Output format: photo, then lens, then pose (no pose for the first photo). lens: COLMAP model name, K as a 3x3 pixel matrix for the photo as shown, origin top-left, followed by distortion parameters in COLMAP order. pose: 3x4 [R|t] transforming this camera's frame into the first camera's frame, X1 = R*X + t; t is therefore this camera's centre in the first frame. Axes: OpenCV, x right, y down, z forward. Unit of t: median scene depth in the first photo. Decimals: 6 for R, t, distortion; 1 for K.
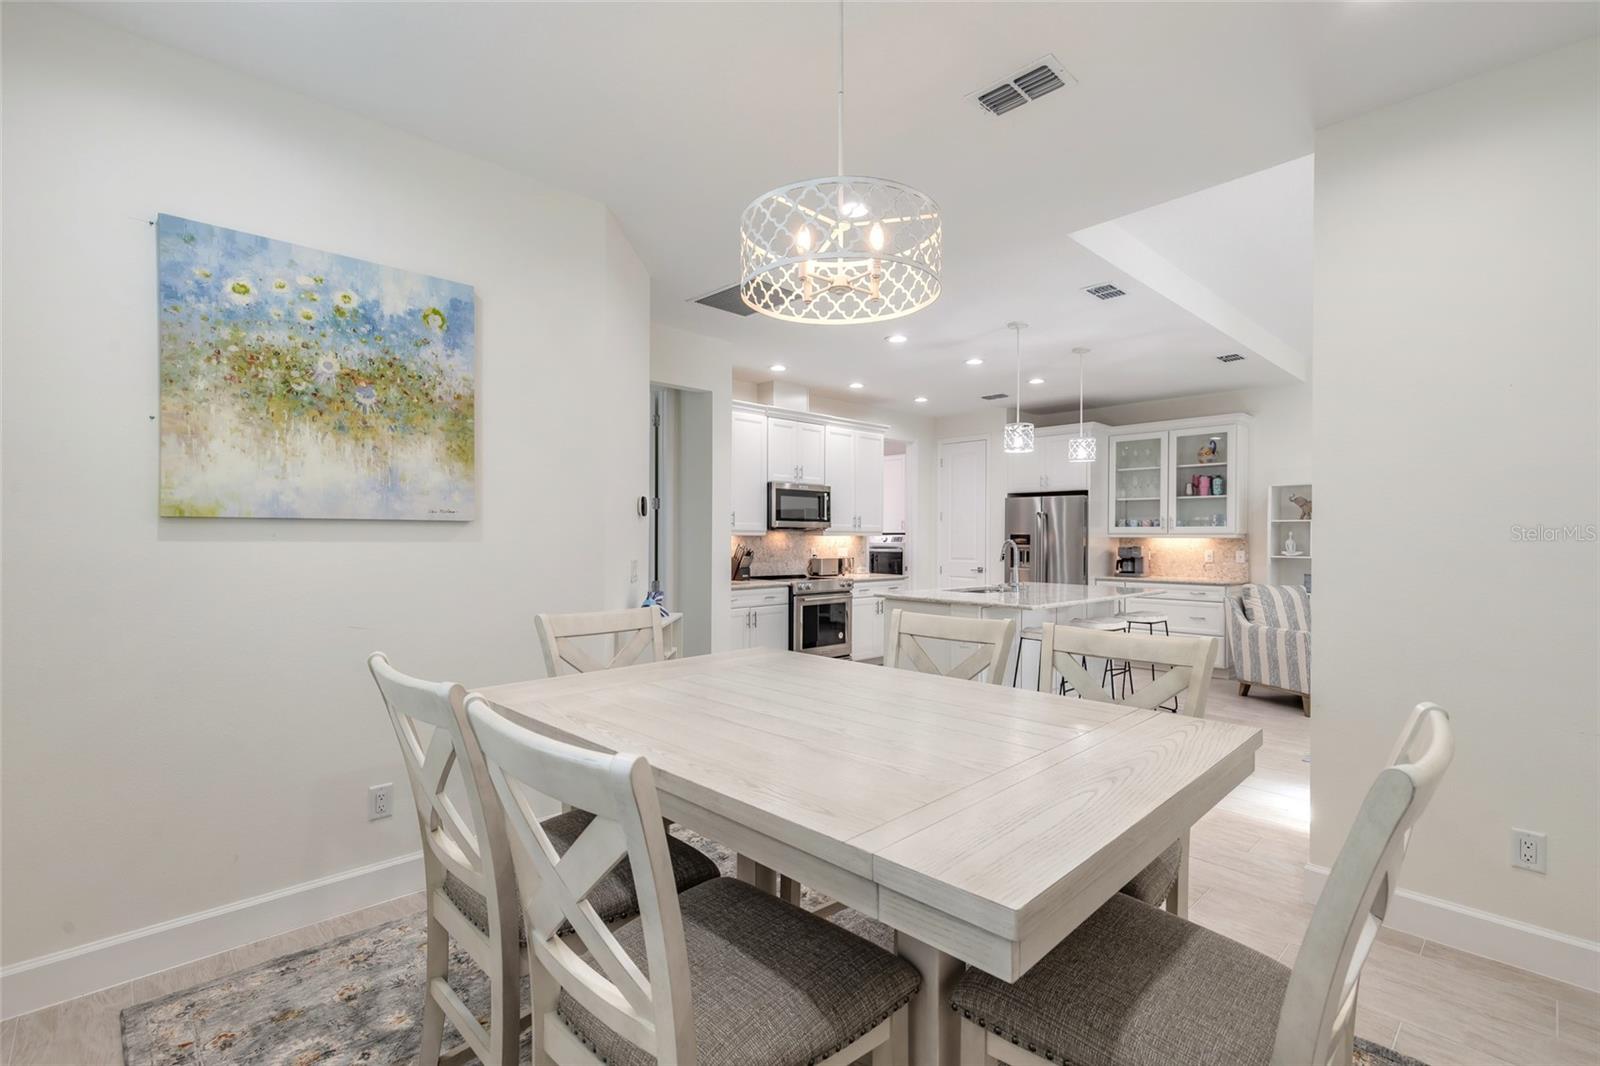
lens RADIAL K [[720.6, 0, 794.4], [0, 720.6, 538.5], [0, 0, 1]] dist [0.007436, -0.001452]
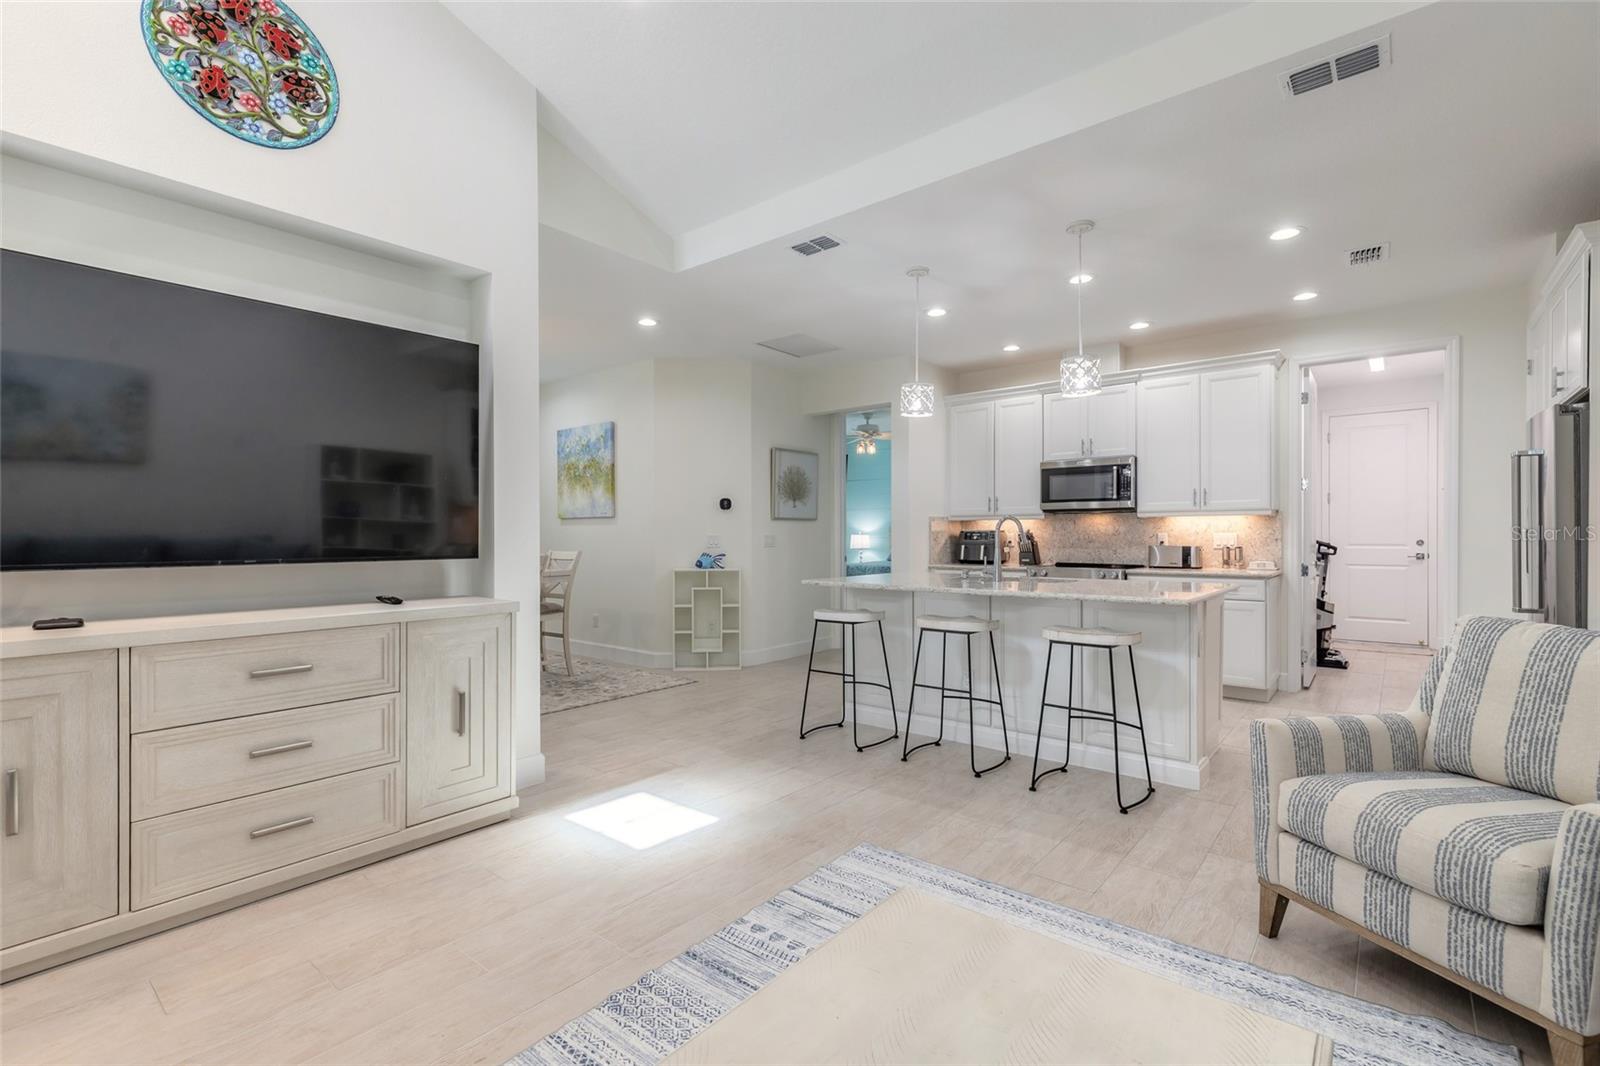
lens RADIAL K [[720.6, 0, 794.4], [0, 720.6, 538.5], [0, 0, 1]] dist [0.007436, -0.001452]
pose [[0.118488, -0.000965, -0.992955, 0.800359], [0.000597, 0.999999, -0.000900, 0.020548], [0.992955, -0.000487, 0.118488, 0.513903]]
